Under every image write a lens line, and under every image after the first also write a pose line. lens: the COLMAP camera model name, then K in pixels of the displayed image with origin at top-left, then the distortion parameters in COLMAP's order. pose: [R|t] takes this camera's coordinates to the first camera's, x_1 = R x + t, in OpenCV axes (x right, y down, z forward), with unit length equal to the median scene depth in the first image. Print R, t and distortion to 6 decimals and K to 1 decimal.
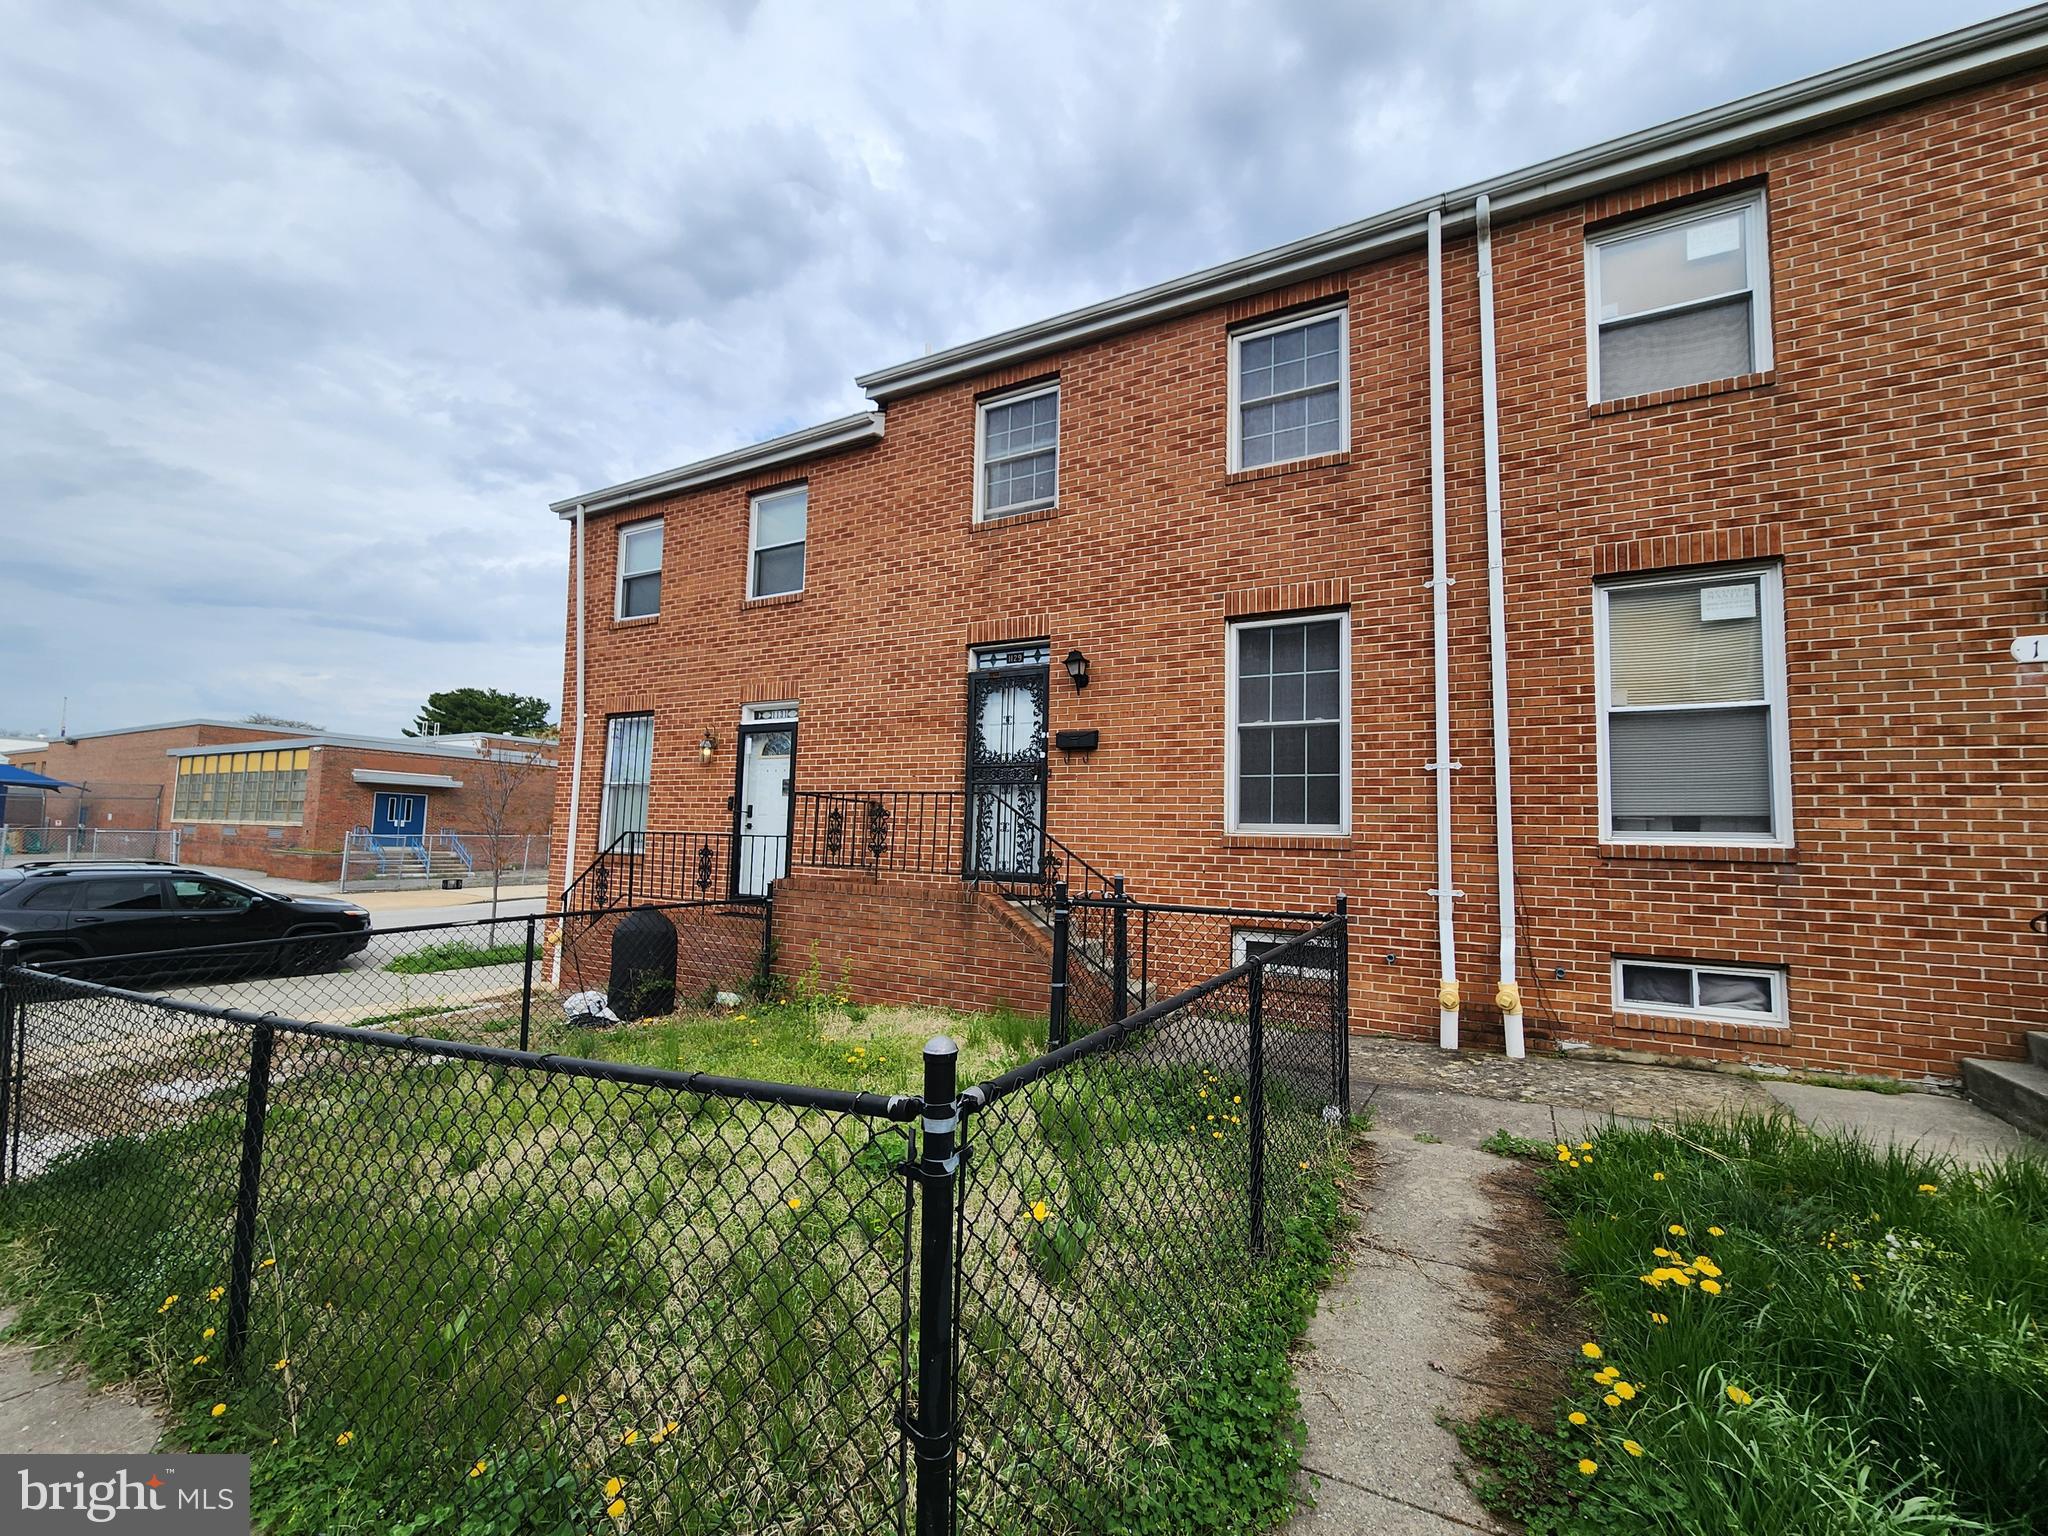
lens RADIAL K [[821.9, 0, 1035.1], [0, 821.9, 775.8], [0, 0, 1]] dist [-0.000014, -0.001982]
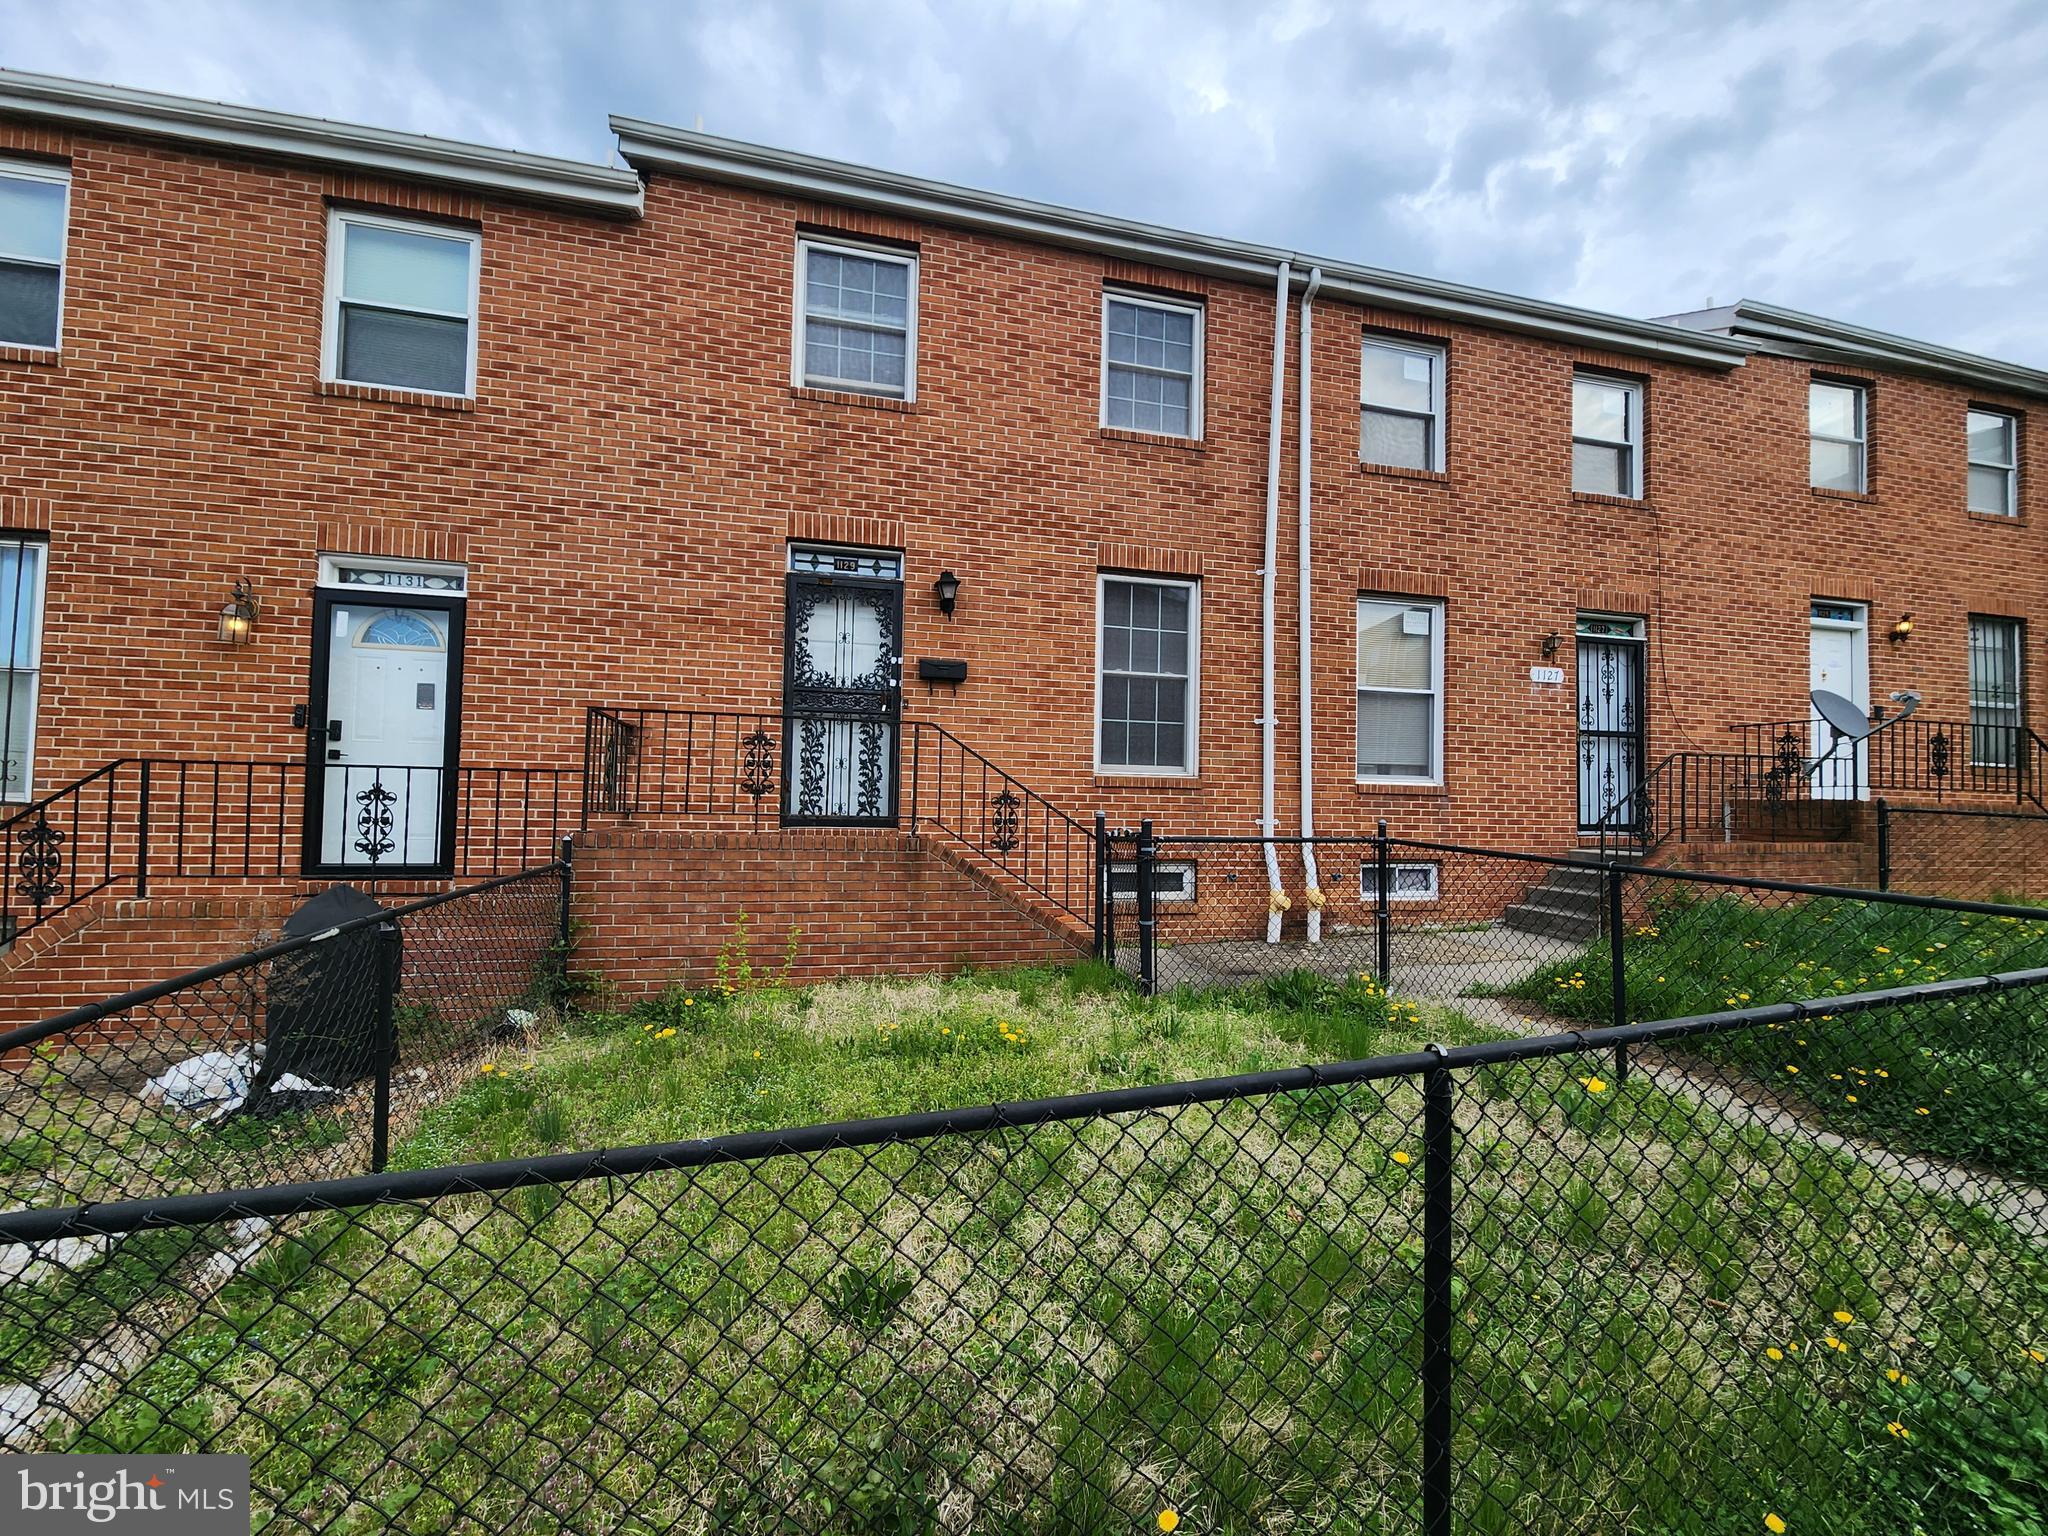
lens RADIAL K [[821.9, 0, 1064.7], [0, 821.9, 772.8], [0, 0, 1]] dist [-0.000014, -0.001982]
pose [[0.737154, 0.011311, 0.675630, -0.487388], [-0.054220, 0.997626, 0.042456, 0.025317], [-0.673546, -0.067930, 0.736017, 0.237945]]
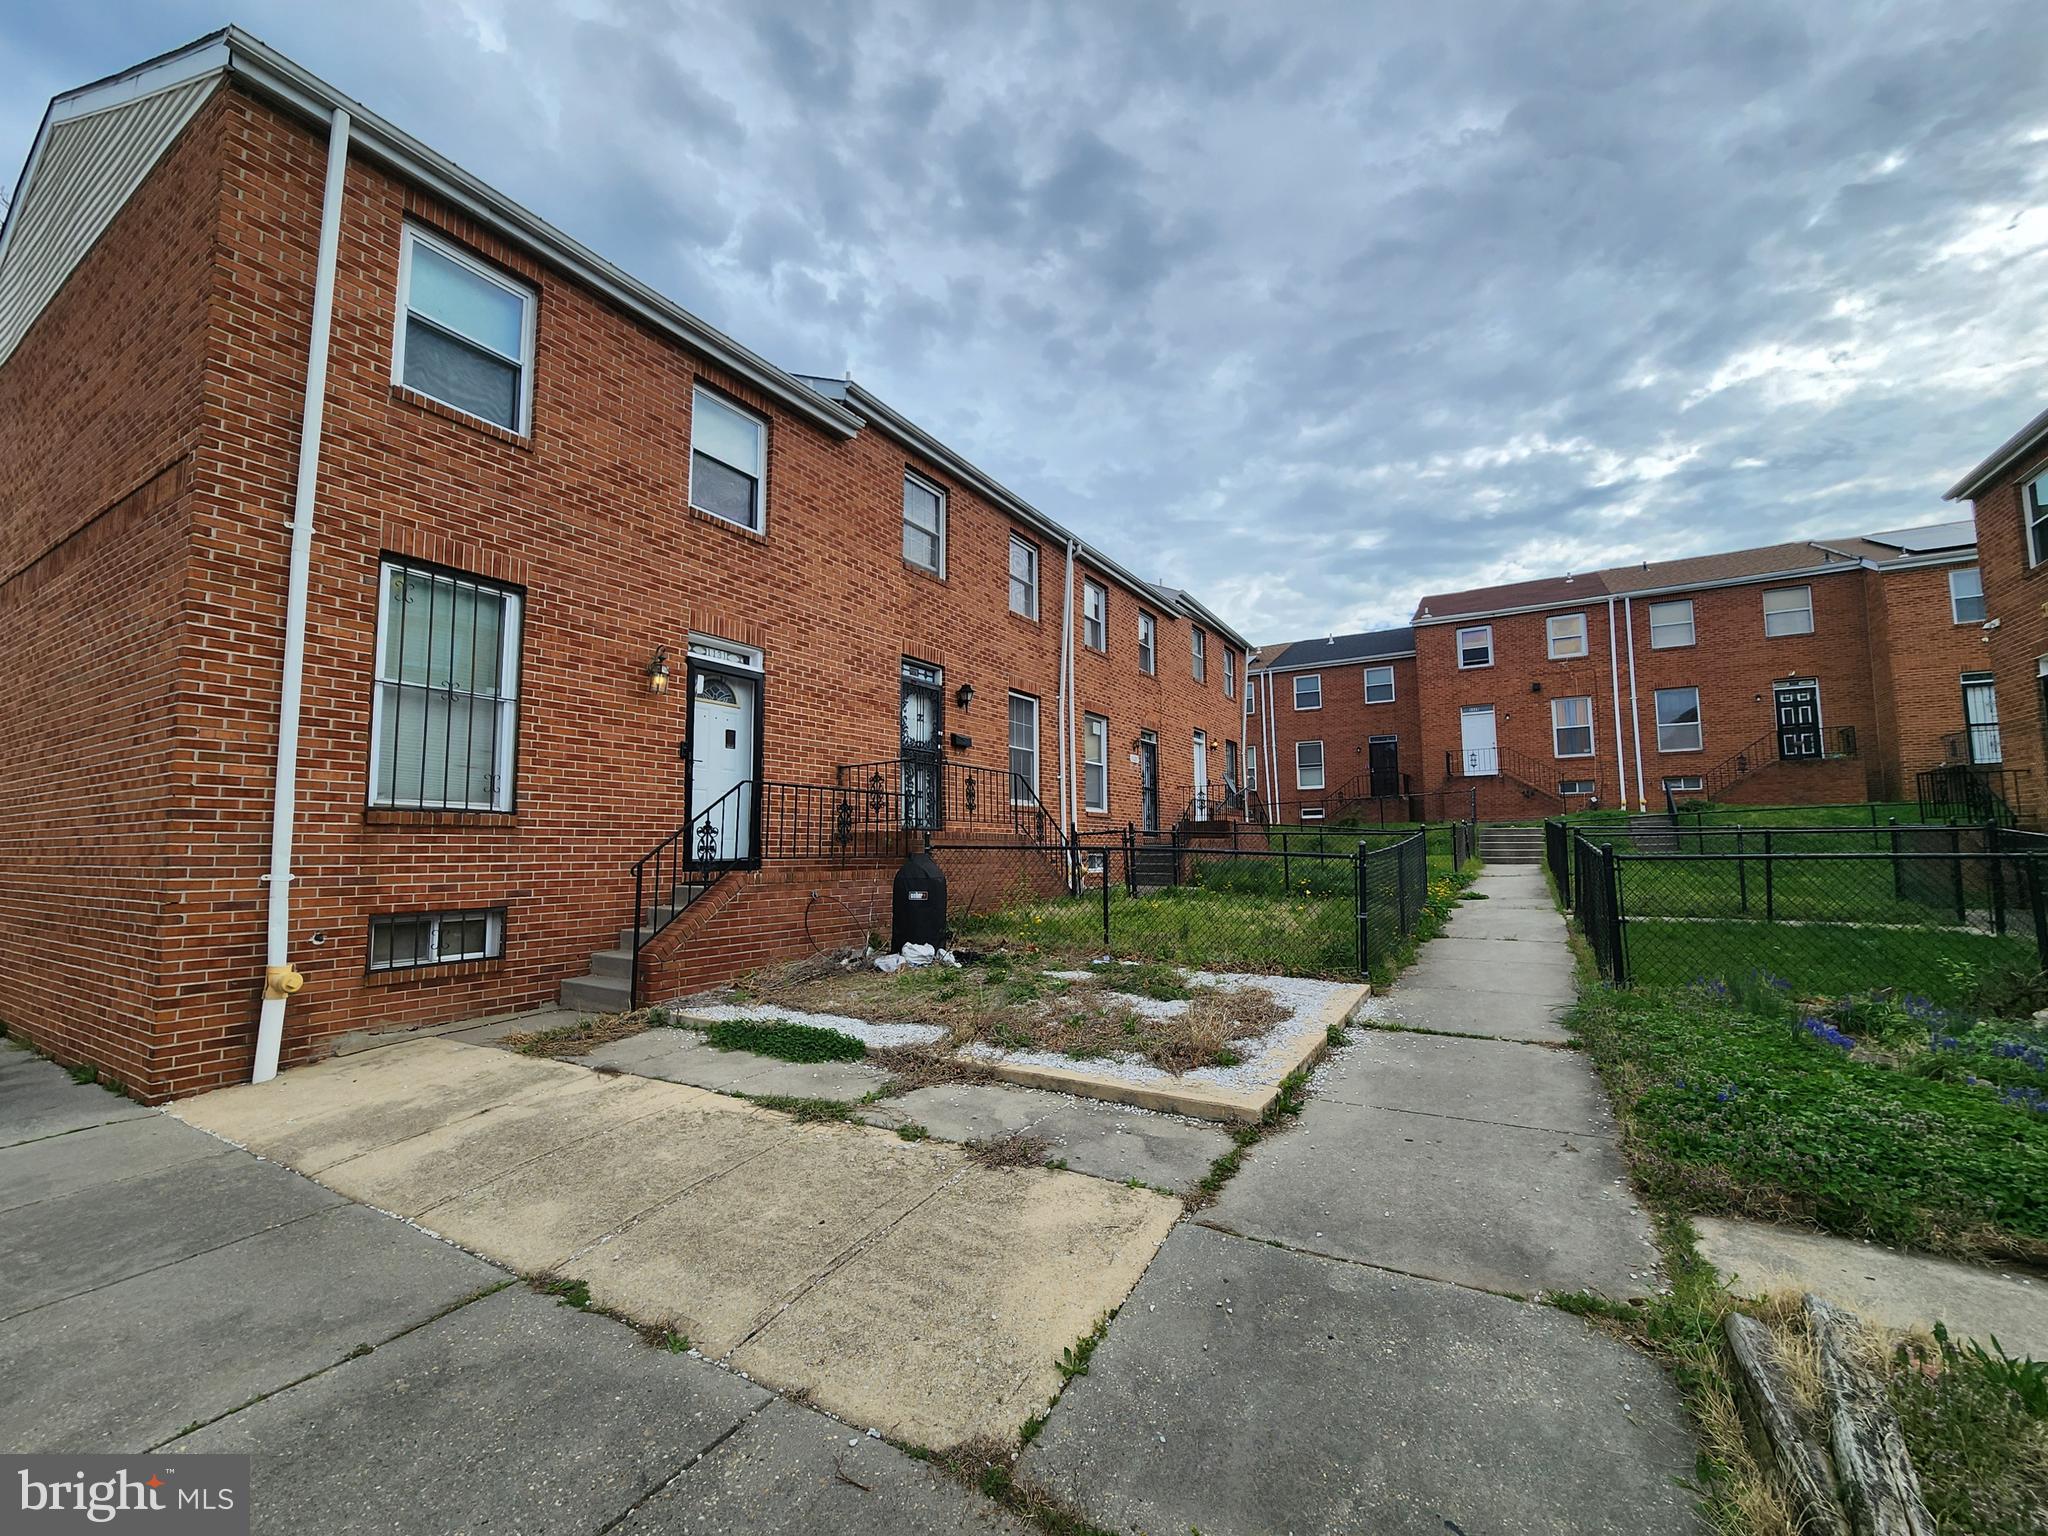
lens RADIAL K [[821.9, 0, 1030.7], [0, 821.9, 771.5], [0, 0, 1]] dist [-0.000014, -0.001982]
pose [[0.044512, 0.064777, 0.996906, -1.563071], [-0.079169, 0.994986, -0.061118, 0.103298], [-0.995867, -0.076203, 0.049417, 0.824141]]
